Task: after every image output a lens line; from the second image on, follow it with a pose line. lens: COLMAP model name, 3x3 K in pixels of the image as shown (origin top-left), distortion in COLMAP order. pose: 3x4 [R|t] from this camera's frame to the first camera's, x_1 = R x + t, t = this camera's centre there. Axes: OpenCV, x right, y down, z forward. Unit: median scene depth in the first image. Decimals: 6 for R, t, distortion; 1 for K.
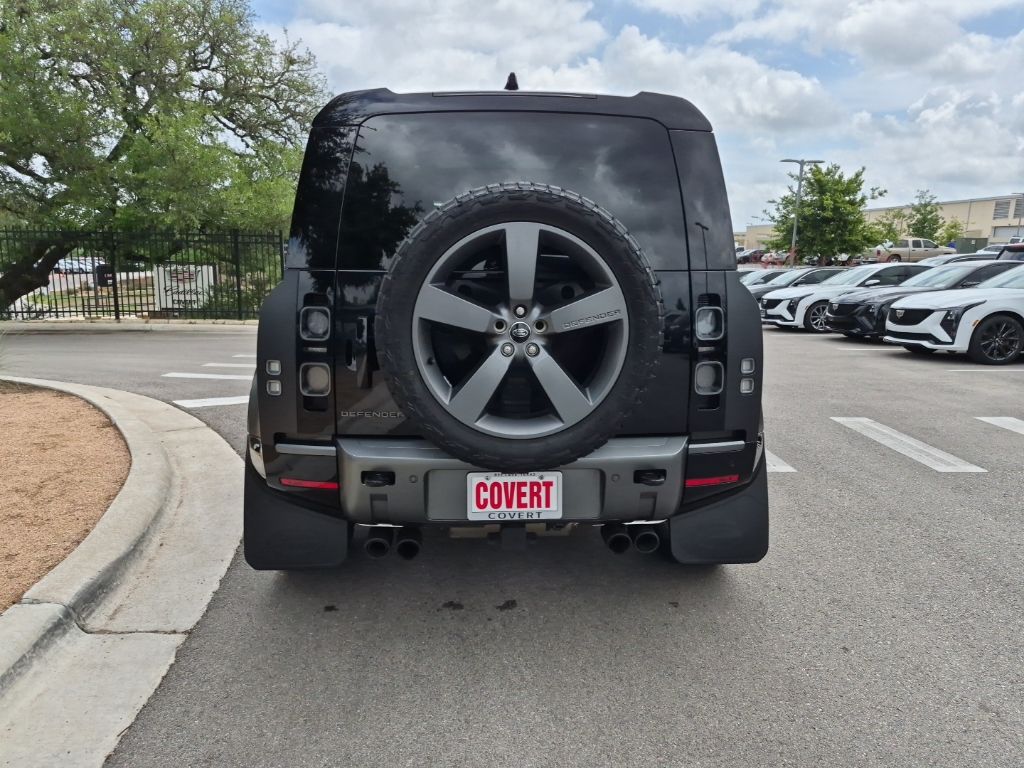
lens RADIAL K [[719.8, 0, 501.8], [0, 719.8, 380.4], [0, 0, 1]] dist [0.067052, -0.066267]
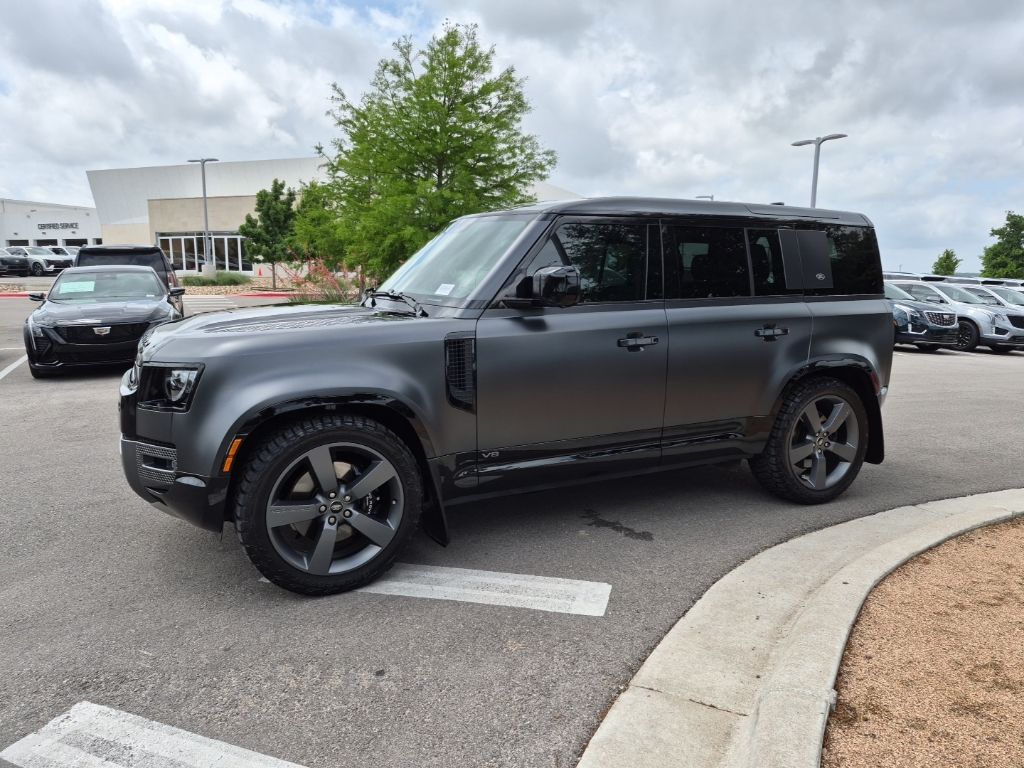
lens RADIAL K [[716.6, 0, 507.7], [0, 716.6, 389.3], [0, 0, 1]] dist [0.065349, -0.060275]
pose [[-0.423670, -0.152589, 0.892872, -0.064871], [0.147796, 0.960855, 0.234337, -0.019895], [-0.893678, 0.231244, -0.384533, 0.104930]]
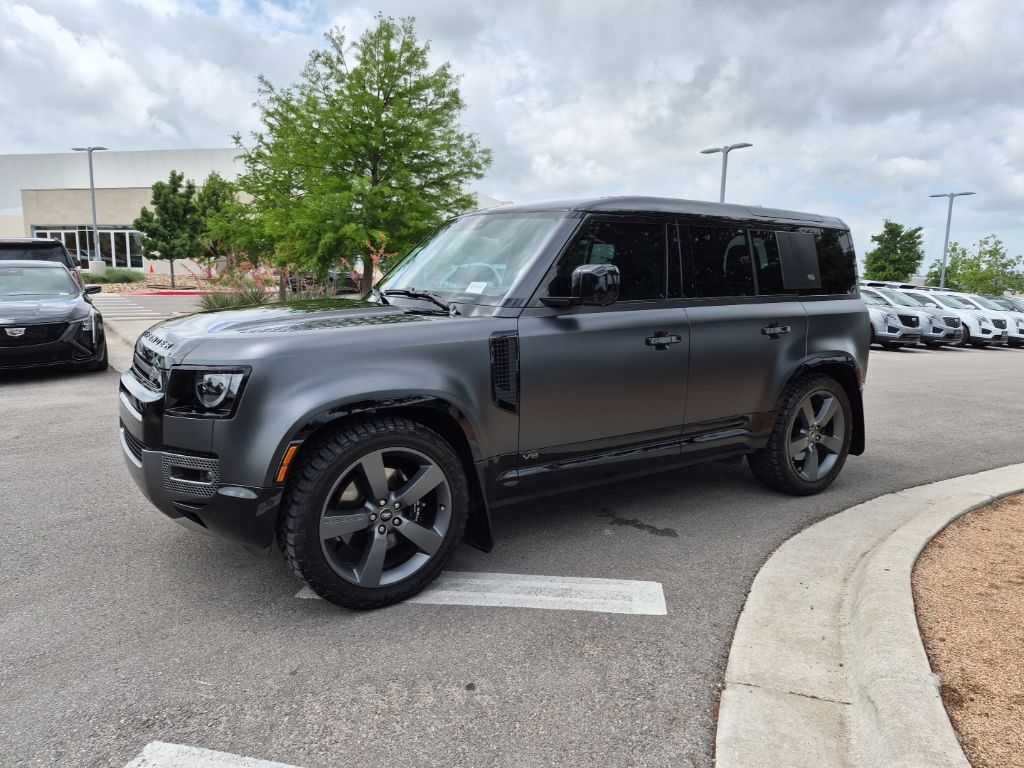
lens RADIAL K [[716.6, 0, 507.7], [0, 716.6, 389.3], [0, 0, 1]] dist [0.065349, -0.060275]
pose [[-0.543125, -0.145373, 0.826972, -0.058824], [0.128667, 0.958856, 0.253060, -0.021074], [-0.829735, 0.243847, -0.502074, 0.113485]]
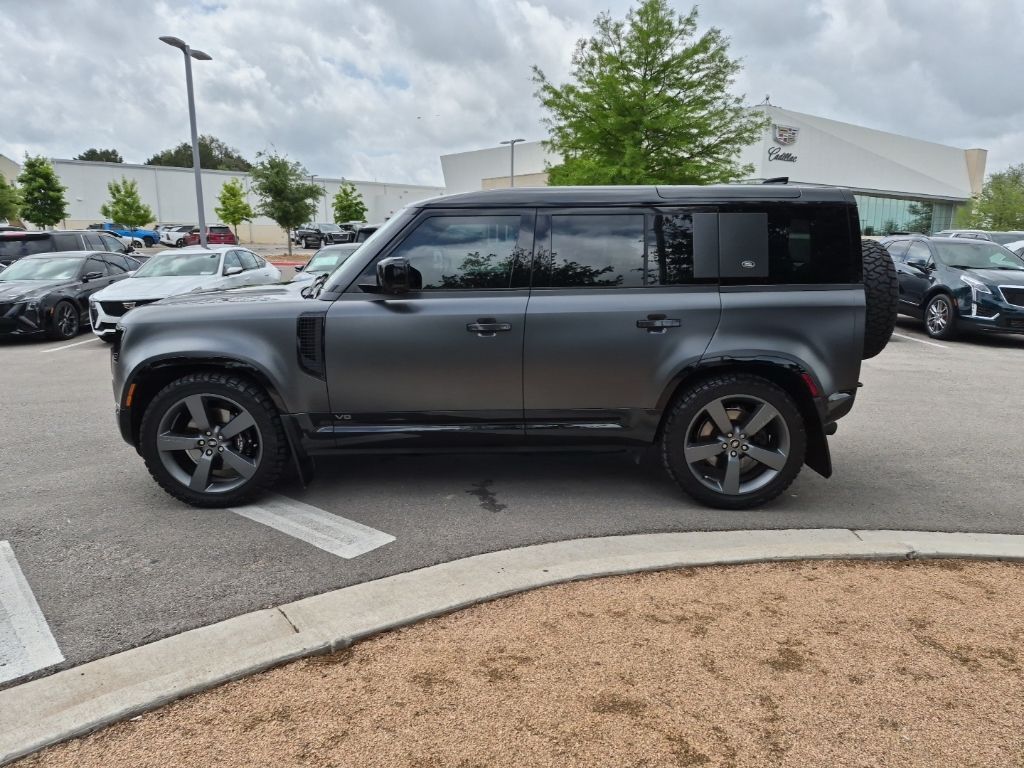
lens RADIAL K [[719.8, 0, 501.8], [0, 719.8, 380.4], [0, 0, 1]] dist [0.067052, -0.066267]
pose [[0.027263, -0.200635, 0.979287, -0.079376], [0.173211, 0.965780, 0.193045, -0.015690], [-0.984507, 0.164360, 0.061082, 0.066973]]
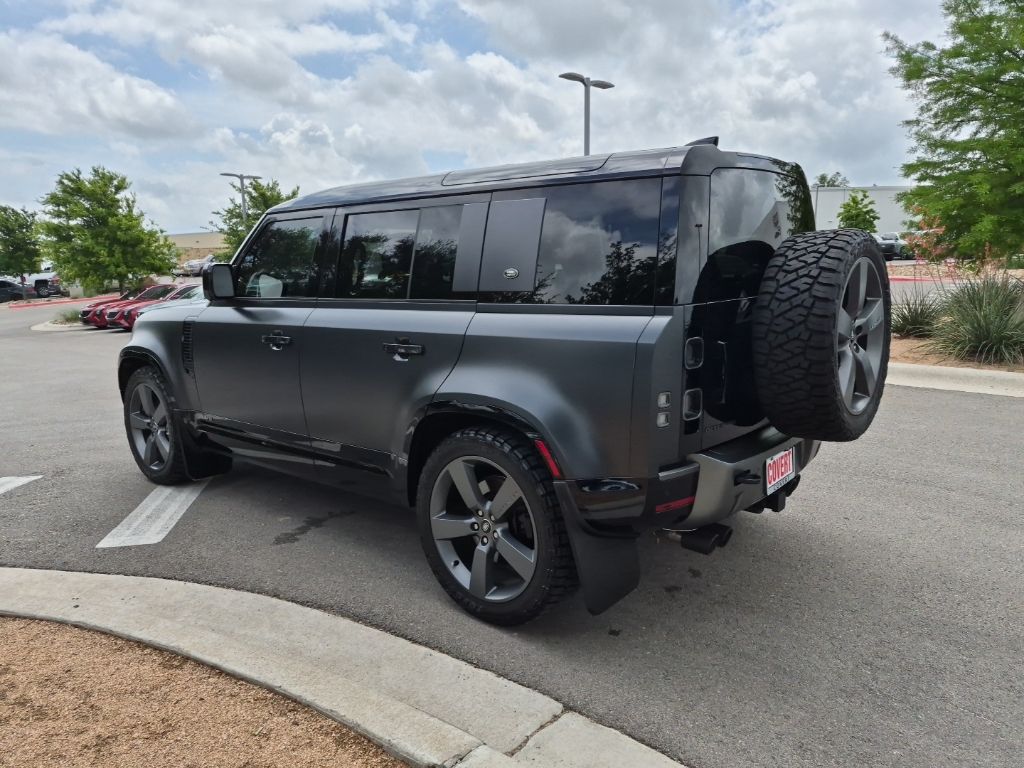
lens RADIAL K [[718.0, 0, 512.0], [0, 718.0, 384.0], [0, 0, 1]] dist [0.065176, -0.067069]
pose [[0.670855, -0.147666, 0.726738, -0.045882], [0.152770, 0.986474, 0.059420, -0.005116], [-0.725683, 0.071162, 0.684340, 0.017178]]
